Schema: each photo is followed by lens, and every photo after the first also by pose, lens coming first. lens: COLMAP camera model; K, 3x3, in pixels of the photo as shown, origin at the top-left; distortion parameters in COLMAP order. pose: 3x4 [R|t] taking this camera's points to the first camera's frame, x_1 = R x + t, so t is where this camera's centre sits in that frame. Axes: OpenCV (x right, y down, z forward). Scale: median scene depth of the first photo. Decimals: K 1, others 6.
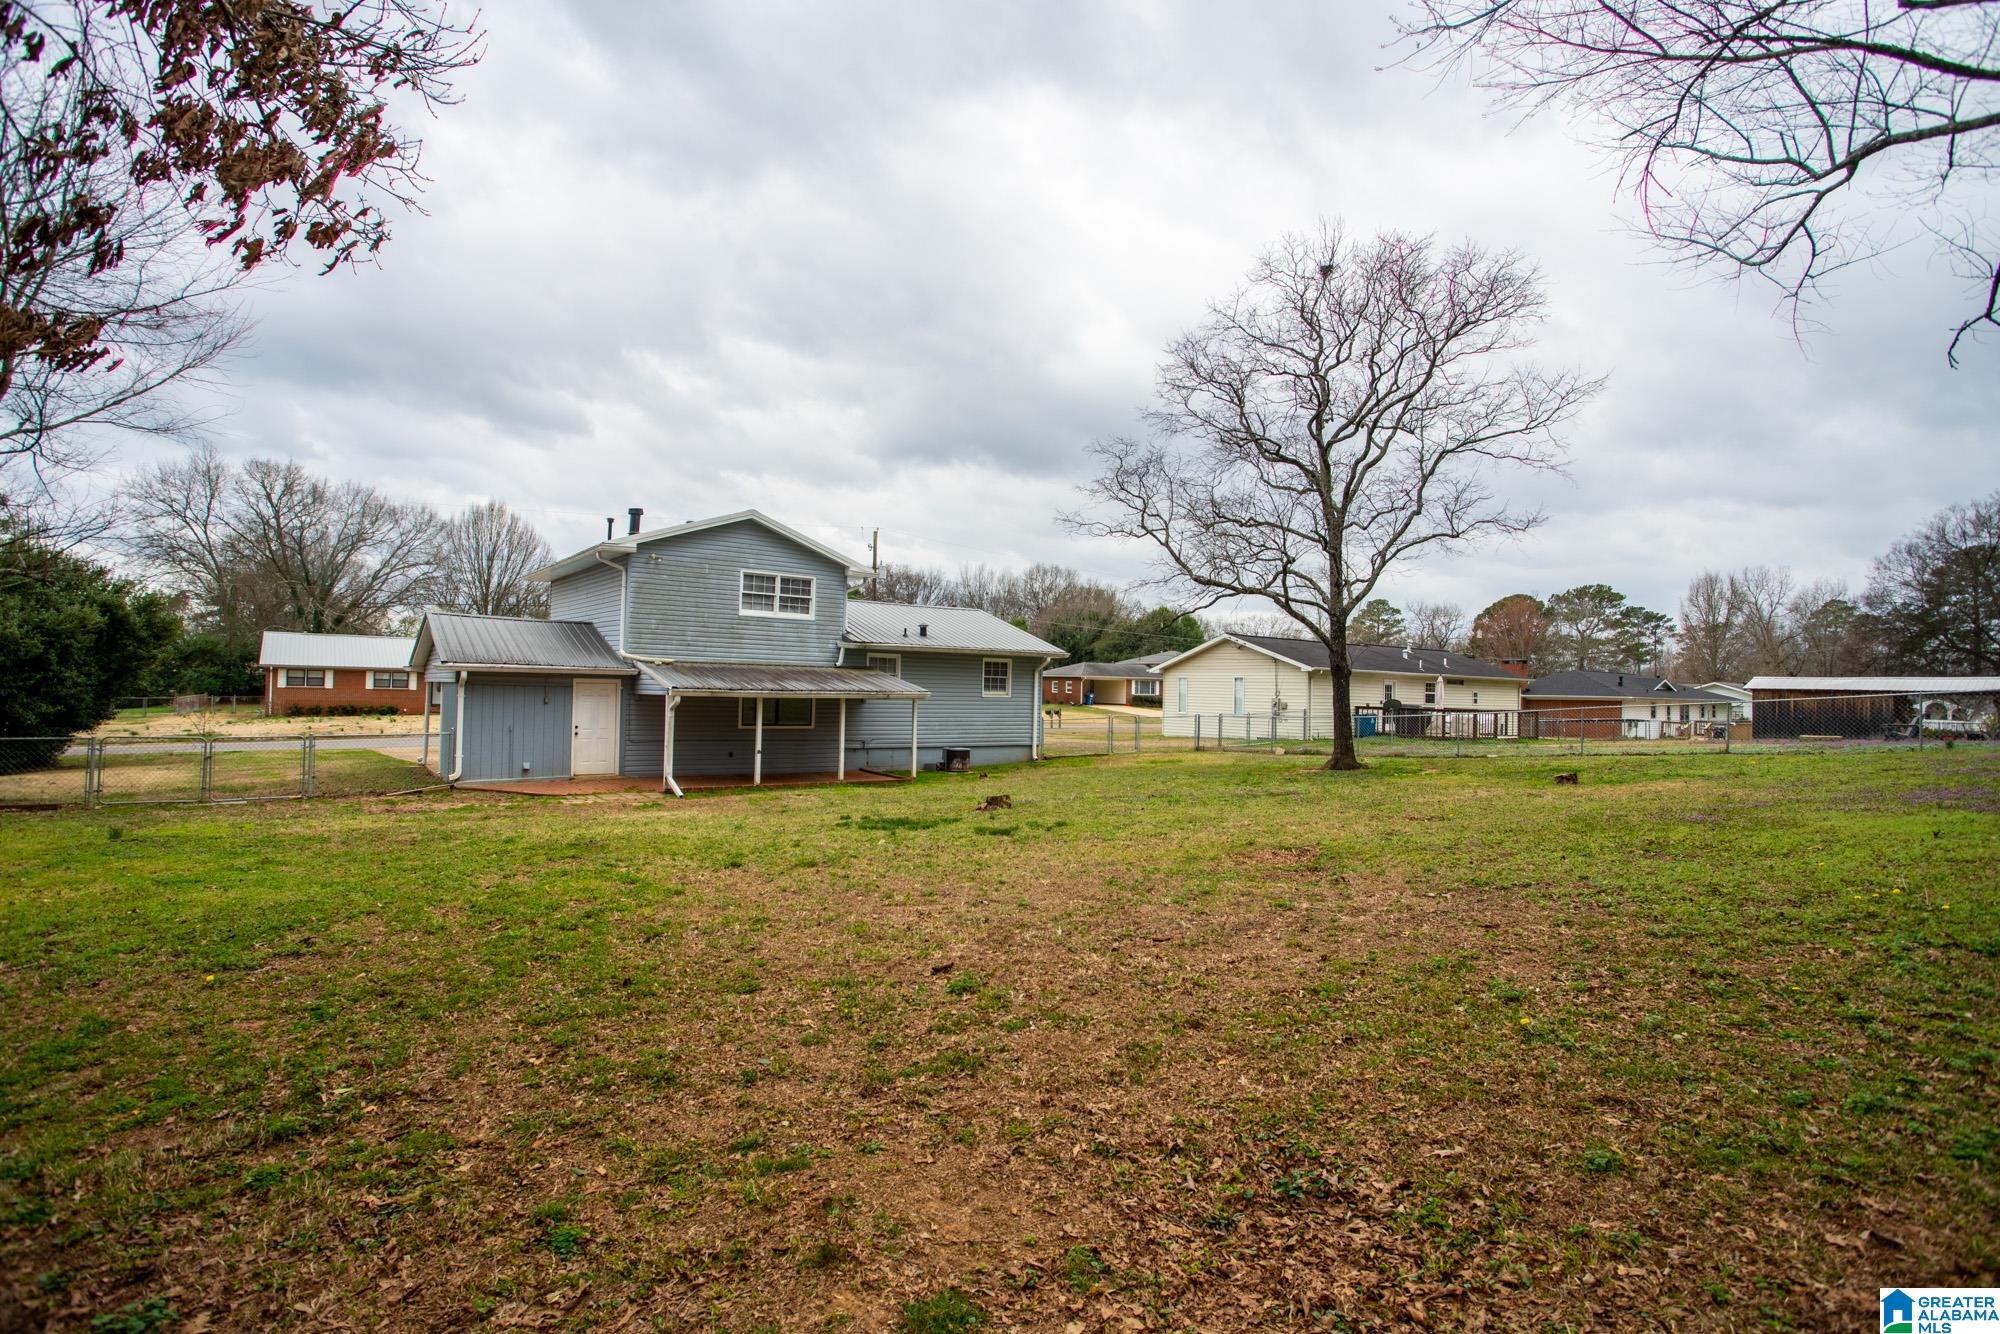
lens RADIAL K [[967.9, 0, 1000.0], [0, 967.9, 667.0], [0, 0, 1]] dist [-0.075612, 0.032190]
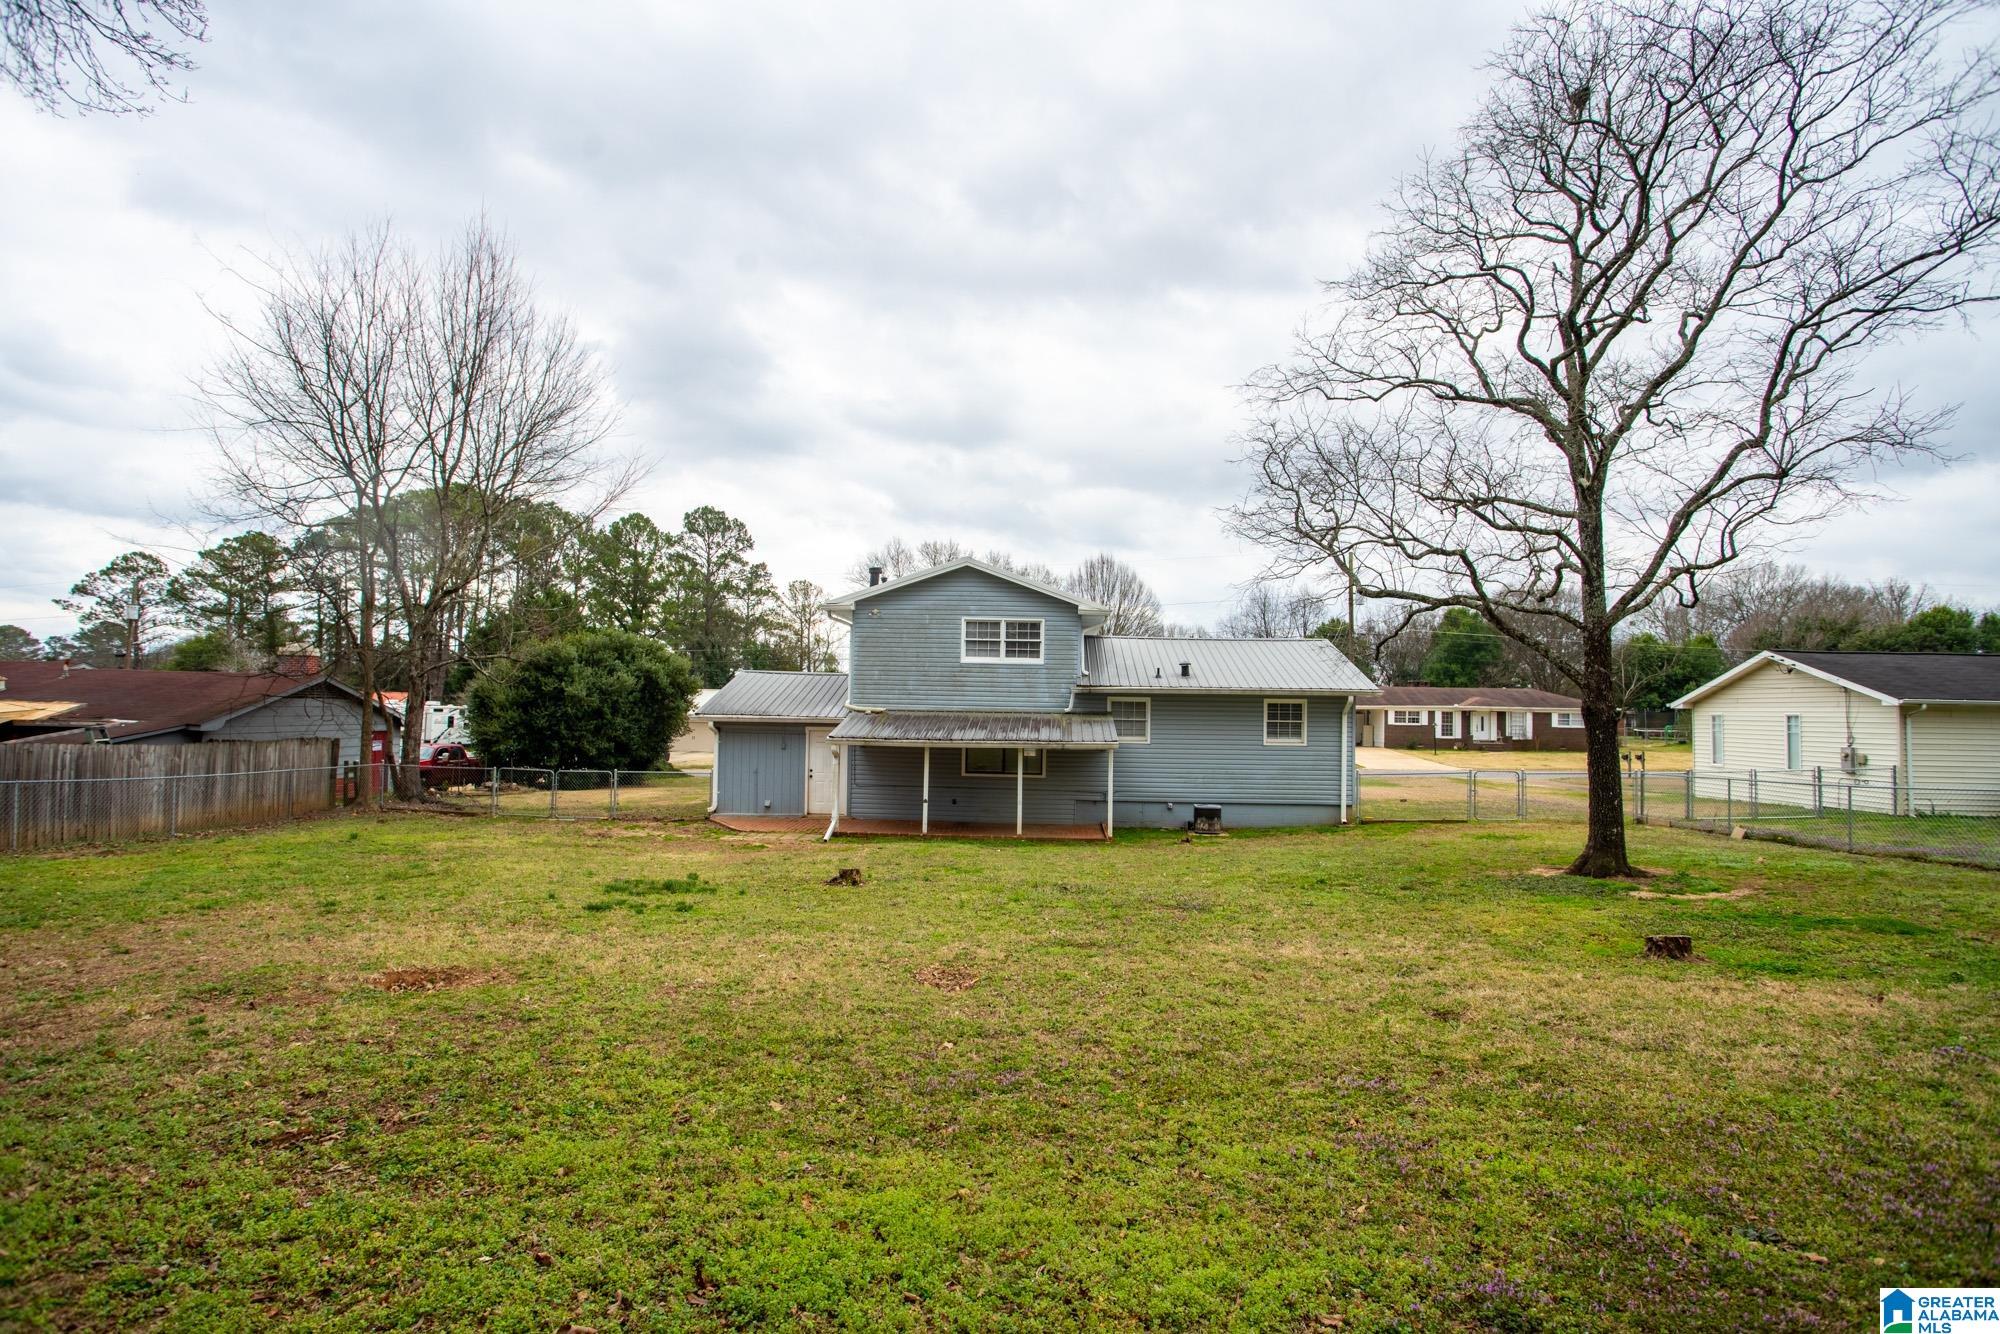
lens RADIAL K [[967.9, 0, 1000.0], [0, 967.9, 667.0], [0, 0, 1]] dist [-0.075612, 0.032190]
pose [[0.776687, -0.036631, -0.628821, 0.379273], [0.014949, 0.999098, -0.039736, -0.008297], [0.629709, 0.021462, 0.776534, 0.231669]]
